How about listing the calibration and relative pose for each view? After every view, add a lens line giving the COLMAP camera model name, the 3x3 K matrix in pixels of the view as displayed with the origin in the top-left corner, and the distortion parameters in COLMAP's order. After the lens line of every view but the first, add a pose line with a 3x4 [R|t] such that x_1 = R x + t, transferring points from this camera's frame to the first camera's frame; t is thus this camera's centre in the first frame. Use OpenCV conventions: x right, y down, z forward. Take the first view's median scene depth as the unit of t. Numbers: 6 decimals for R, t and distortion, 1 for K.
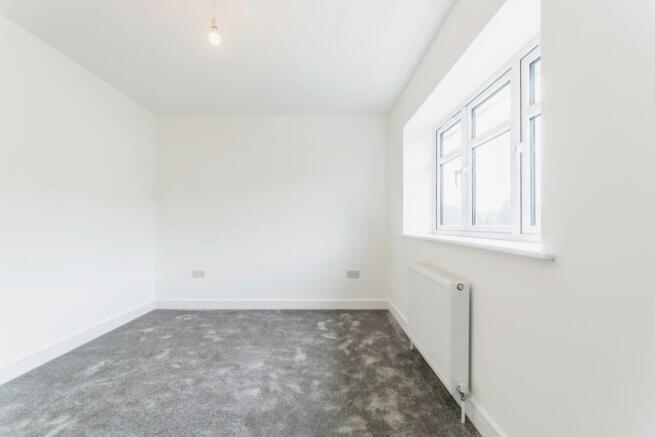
lens RADIAL K [[298.7, 0, 334.2], [0, 298.7, 222.5], [0, 0, 1]] dist [-0.001863, -0.000291]
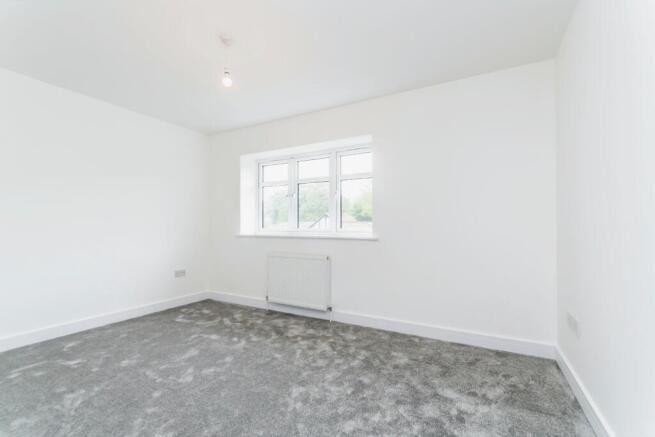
lens RADIAL K [[298.7, 0, 334.2], [0, 298.7, 222.5], [0, 0, 1]] dist [-0.001863, -0.000291]
pose [[0.460765, 0.013439, 0.887421, -0.840471], [-0.004142, 0.999907, -0.012992, 0.000208], [-0.887513, 0.002310, 0.460778, 0.005895]]
